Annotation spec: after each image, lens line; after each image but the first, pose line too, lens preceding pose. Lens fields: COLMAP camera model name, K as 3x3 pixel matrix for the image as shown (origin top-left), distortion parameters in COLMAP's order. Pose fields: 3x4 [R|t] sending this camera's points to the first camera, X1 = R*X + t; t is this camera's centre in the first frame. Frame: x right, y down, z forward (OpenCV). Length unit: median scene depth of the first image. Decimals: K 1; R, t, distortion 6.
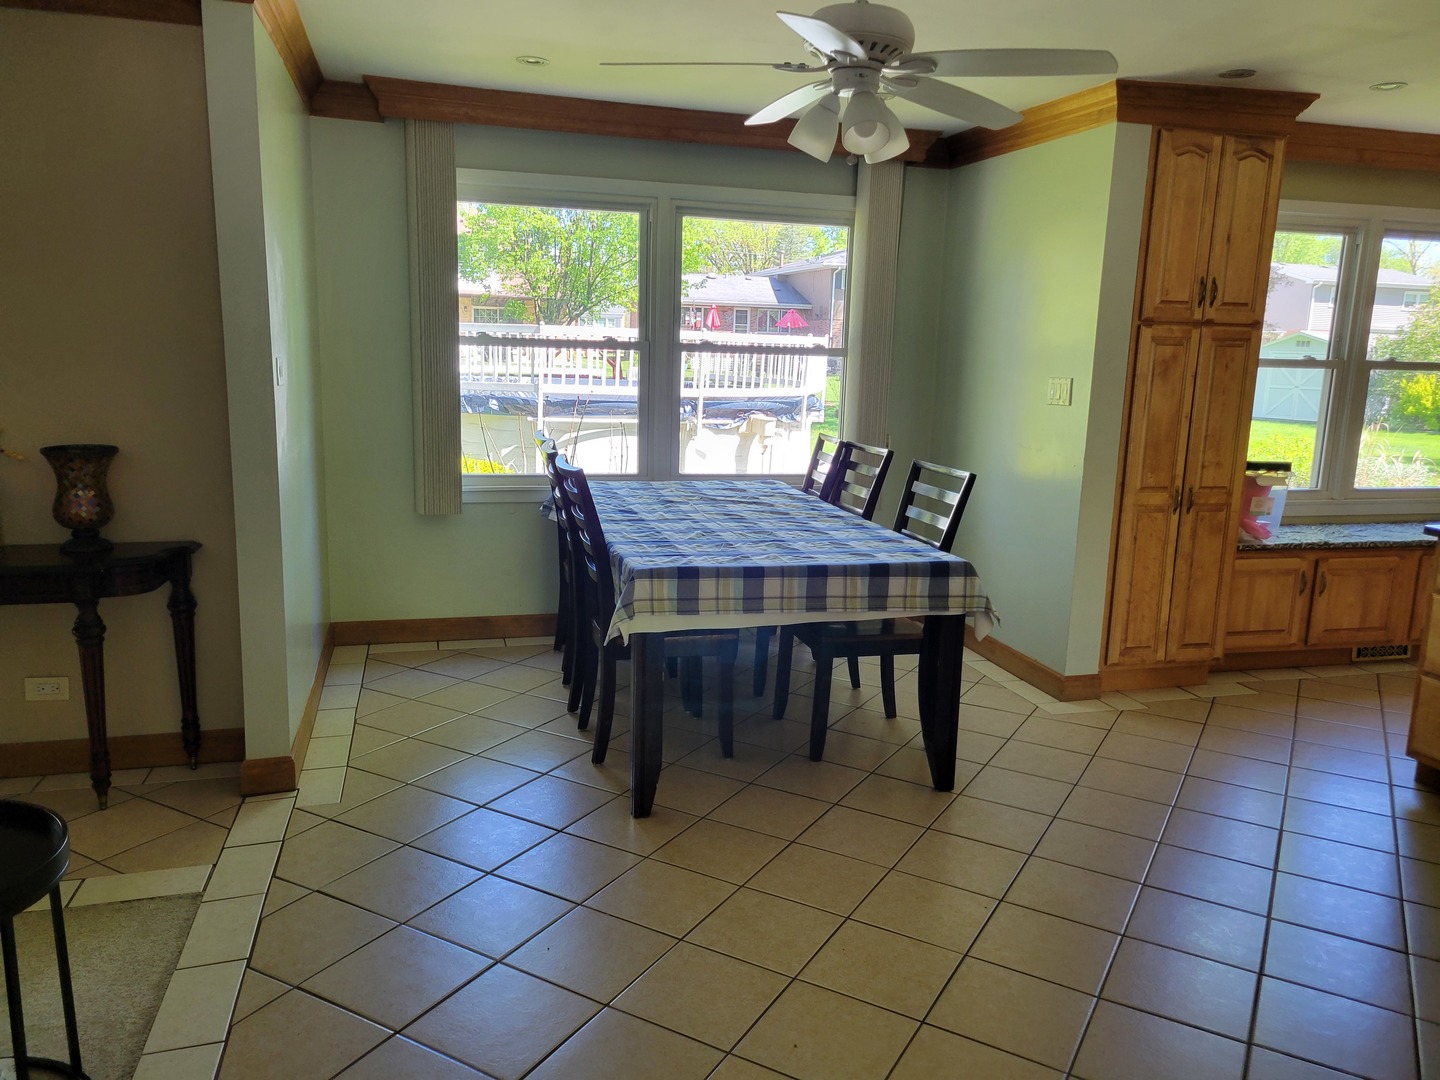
lens RADIAL K [[1078.4, 0, 724.5], [0, 1078.4, 543.4], [0, 0, 1]] dist [0.058587, -0.037078]
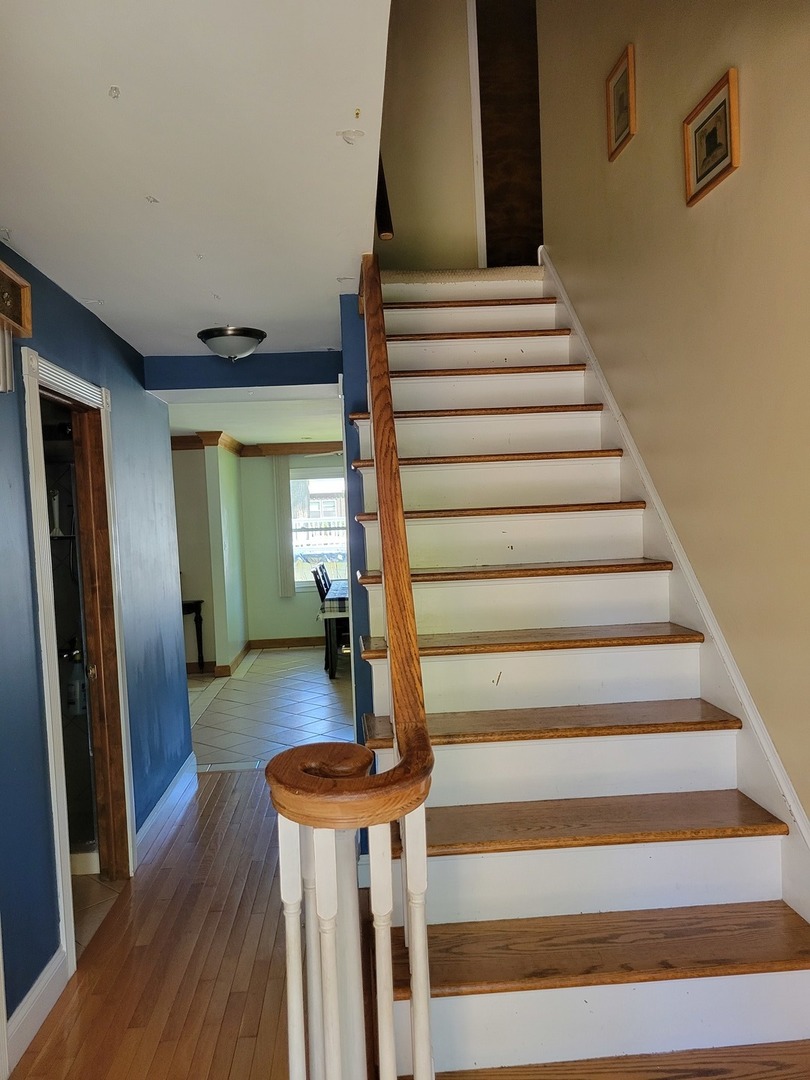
lens RADIAL K [[808.8, 0, 403.1], [0, 808.8, 539.7], [0, 0, 1]] dist [0.058587, -0.037078]
pose [[0.979120, -0.065401, -0.192474, 0.540138], [0.036291, 0.987859, -0.151054, 0.193240], [0.200016, 0.140915, 0.969606, -1.167947]]
